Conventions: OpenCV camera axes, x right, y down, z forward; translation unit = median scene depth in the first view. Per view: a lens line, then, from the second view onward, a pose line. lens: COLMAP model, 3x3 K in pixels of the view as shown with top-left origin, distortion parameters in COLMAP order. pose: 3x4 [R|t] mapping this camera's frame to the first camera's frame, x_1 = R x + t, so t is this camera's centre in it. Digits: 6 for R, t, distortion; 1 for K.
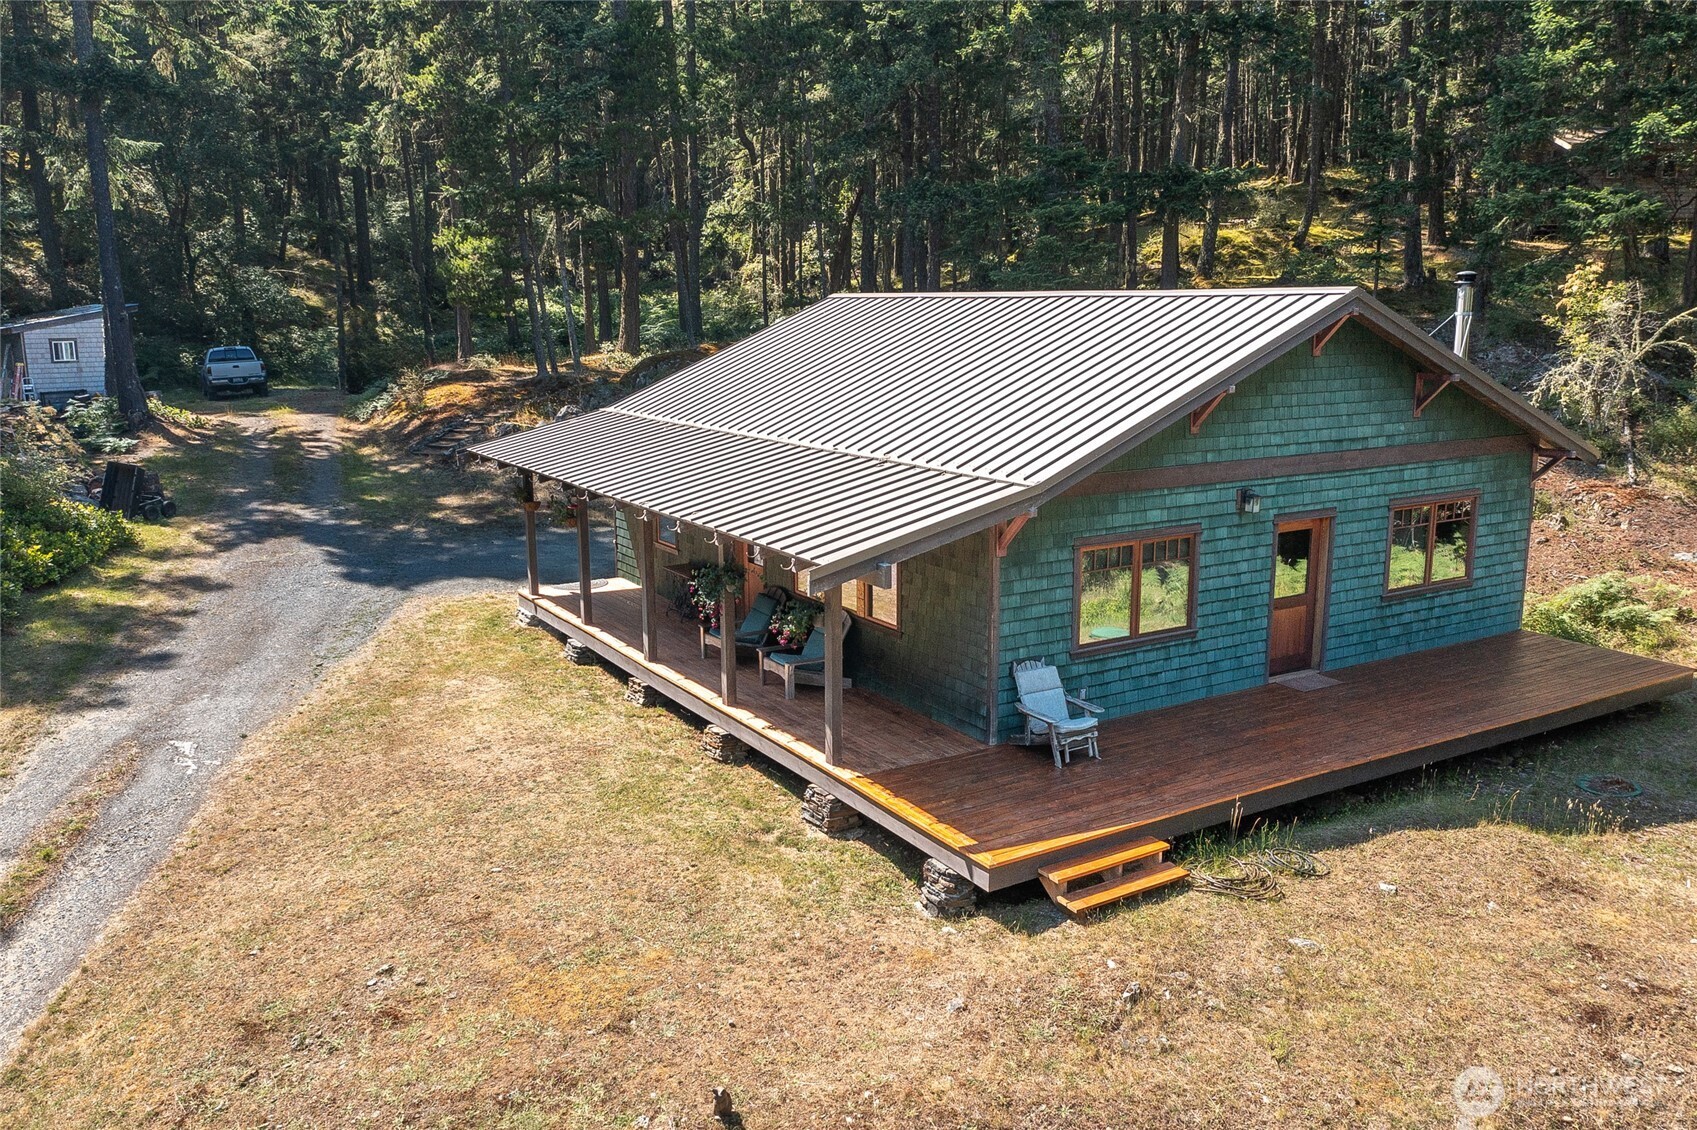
lens RADIAL K [[1338.5, 0, 850.4], [0, 1338.5, 569.5], [0, 0, 1]] dist [-0.003381, -0.006655]
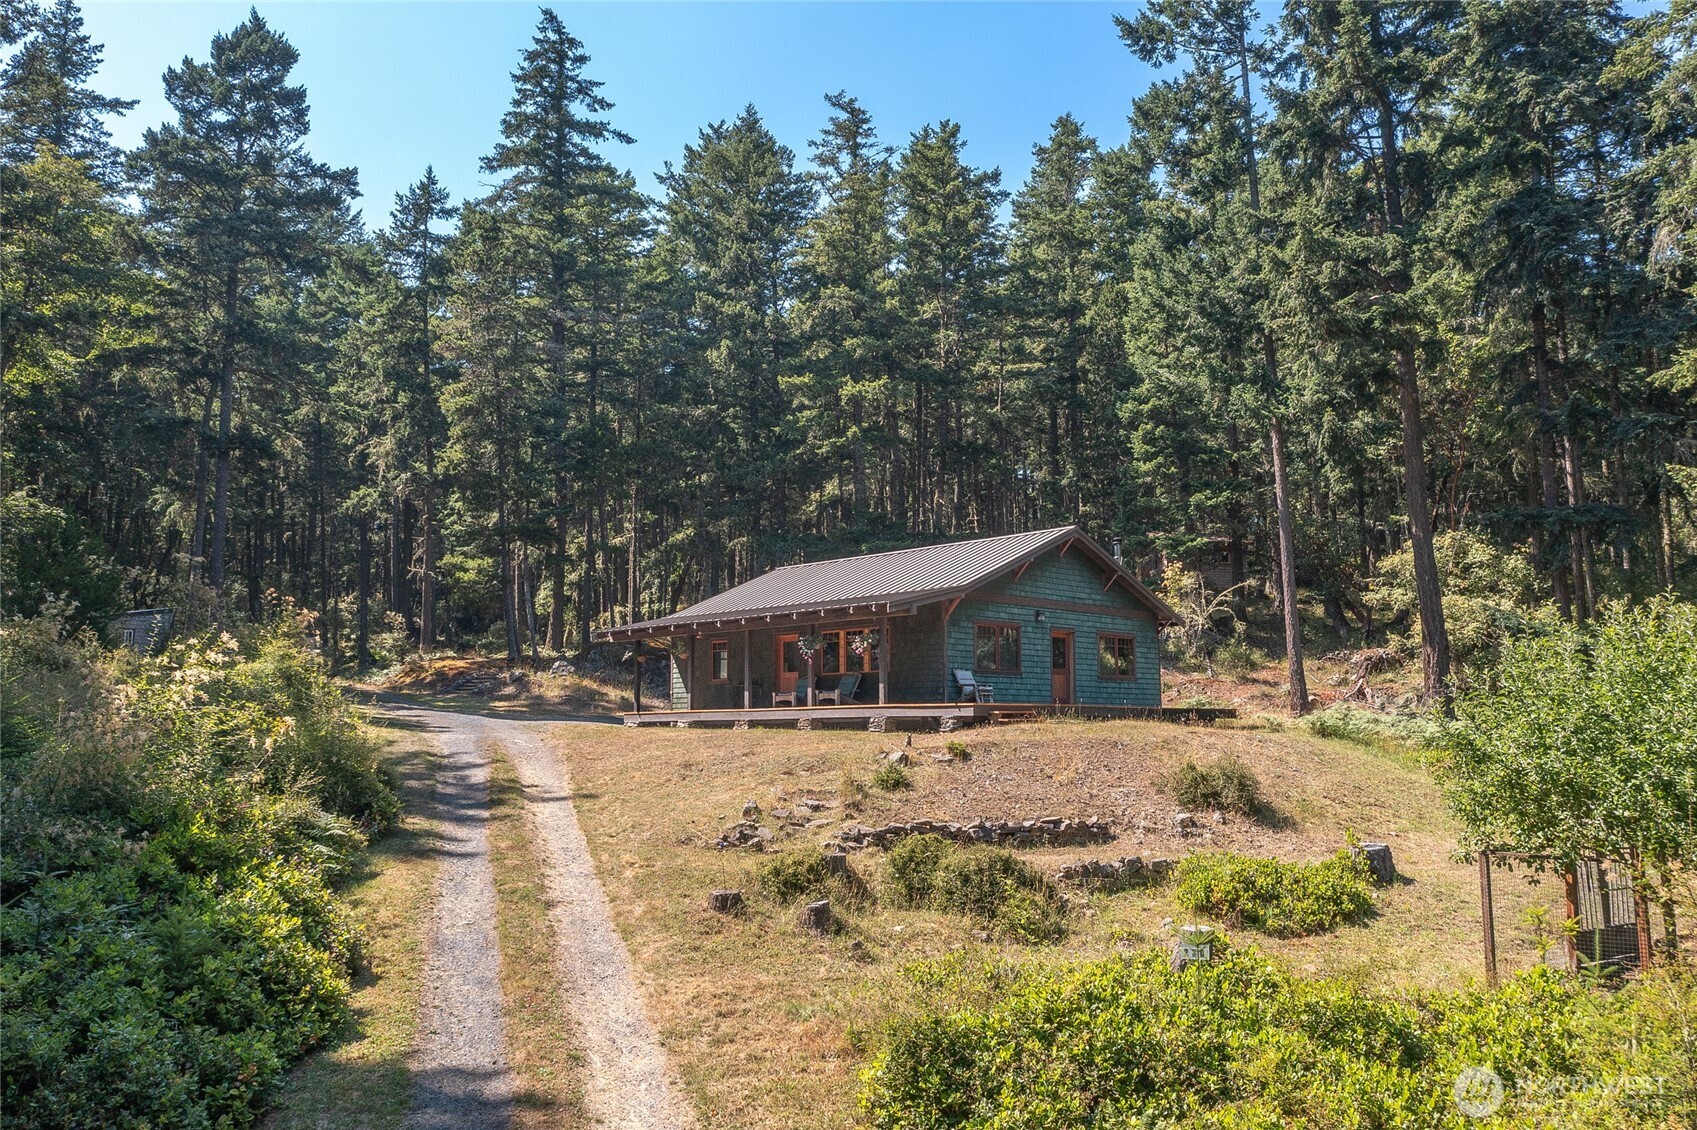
lens RADIAL K [[1338.5, 0, 847.5], [0, 1338.5, 562.8], [0, 0, 1]] dist [-0.003381, -0.006655]
pose [[0.971890, 0.032054, 0.233245, -0.327981], [0.046074, 0.945638, -0.321939, 0.348746], [-0.230885, 0.323636, 0.917579, -0.610413]]
